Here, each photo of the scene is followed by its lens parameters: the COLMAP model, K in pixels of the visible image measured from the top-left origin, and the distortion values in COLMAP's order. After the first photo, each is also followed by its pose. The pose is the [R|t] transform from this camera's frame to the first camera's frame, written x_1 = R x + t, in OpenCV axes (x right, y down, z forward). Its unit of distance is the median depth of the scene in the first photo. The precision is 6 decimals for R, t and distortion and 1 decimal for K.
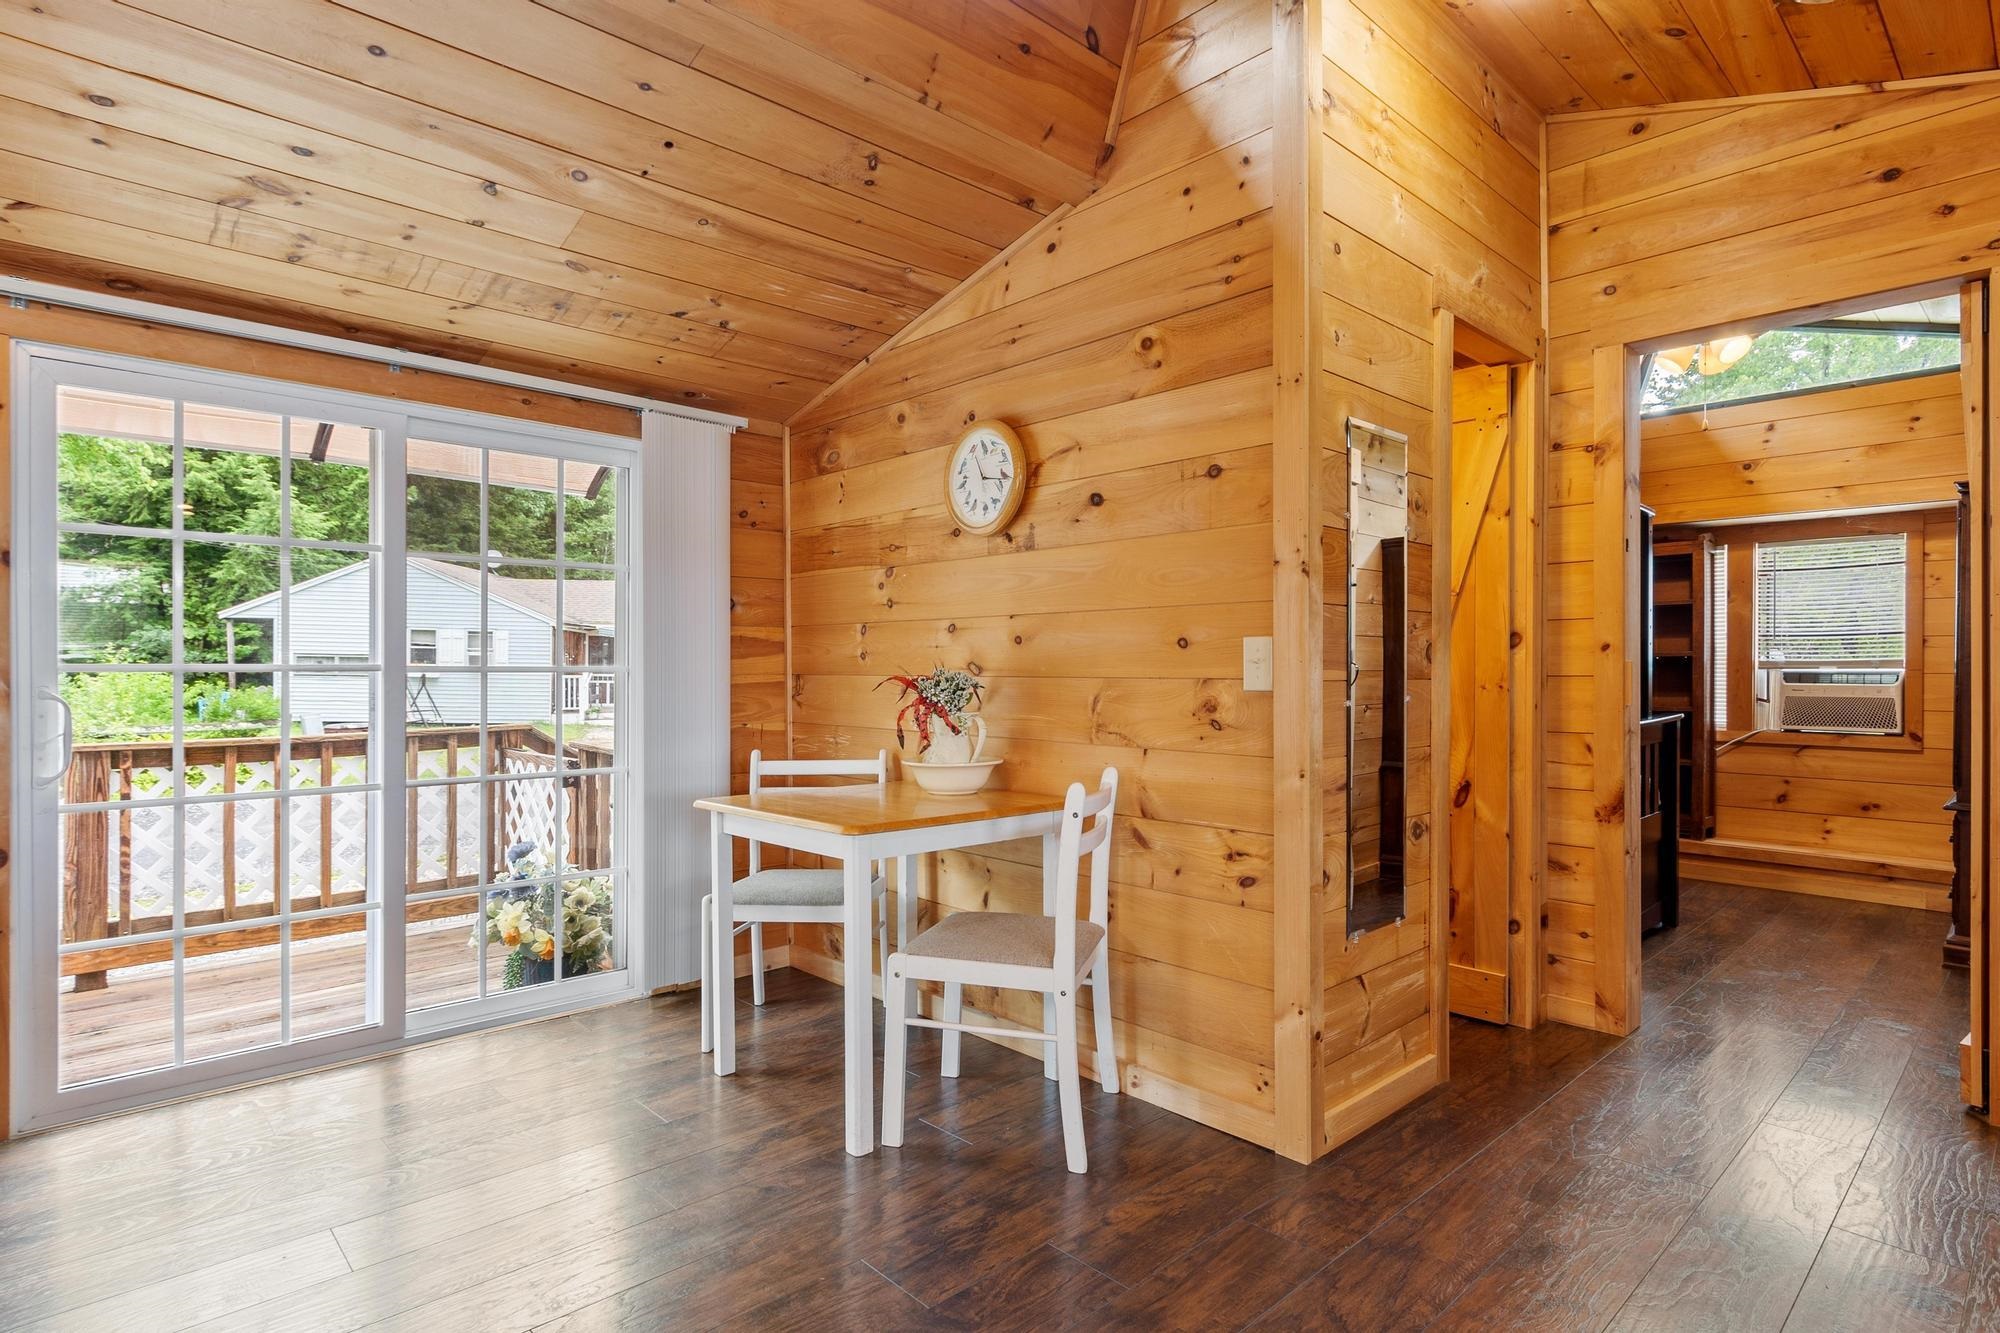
lens RADIAL K [[1016.9, 0, 995.8], [0, 1016.9, 668.3], [0, 0, 1]] dist [0.002912, -0.000900]
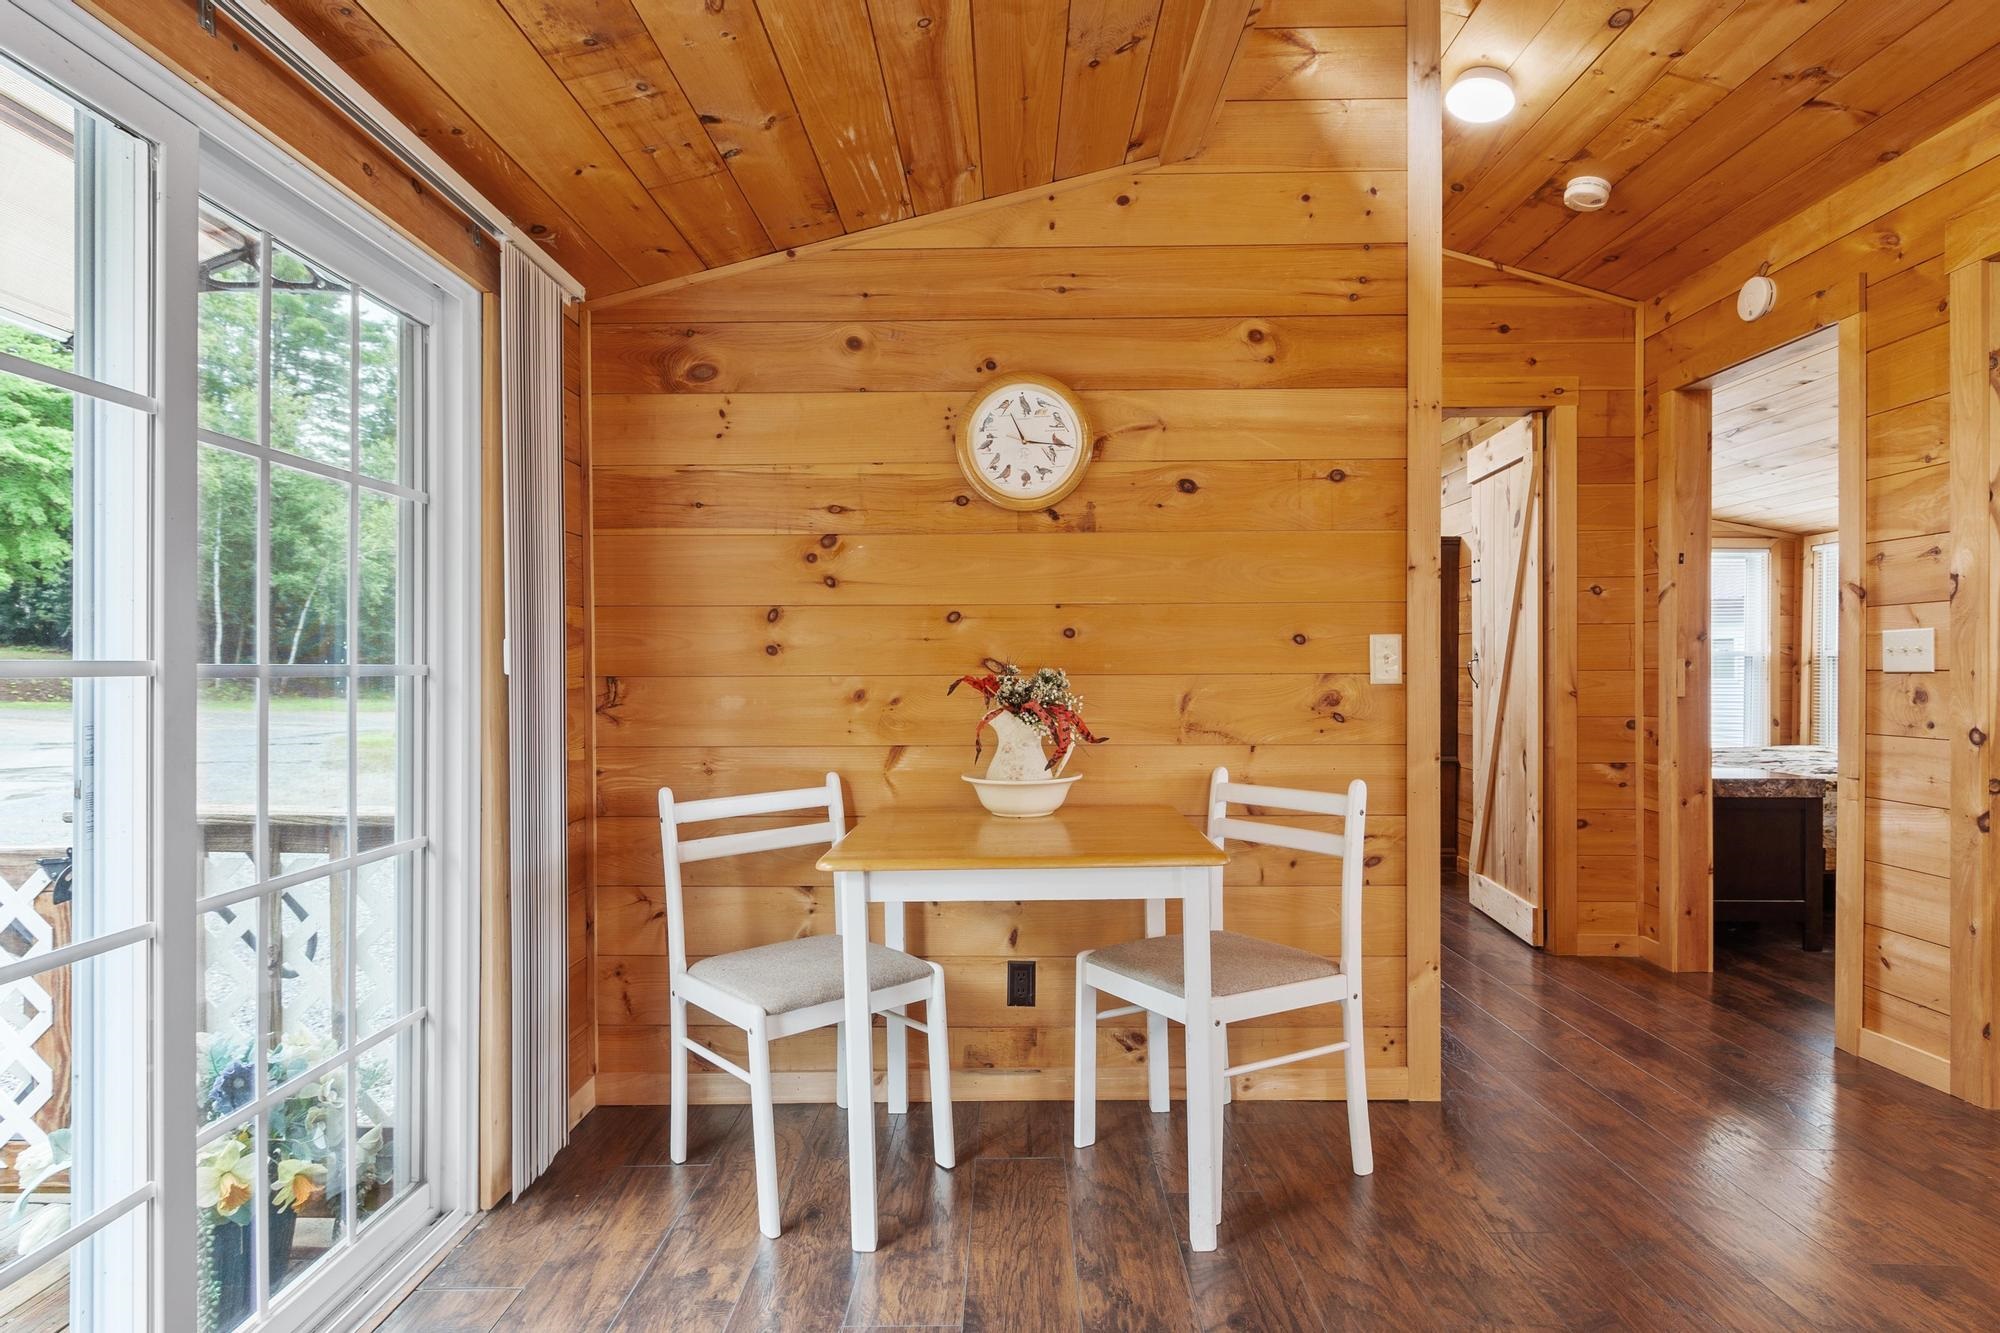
lens RADIAL K [[1081.3, 0, 993.5], [0, 1081.3, 673.1], [0, 0, 1]] dist [0.002298, 0.000153]
pose [[0.694633, -0.008932, 0.719309, -0.756359], [0.006042, 0.999960, 0.006582, 0.000294], [-0.719339, -0.000226, 0.694659, 0.434636]]
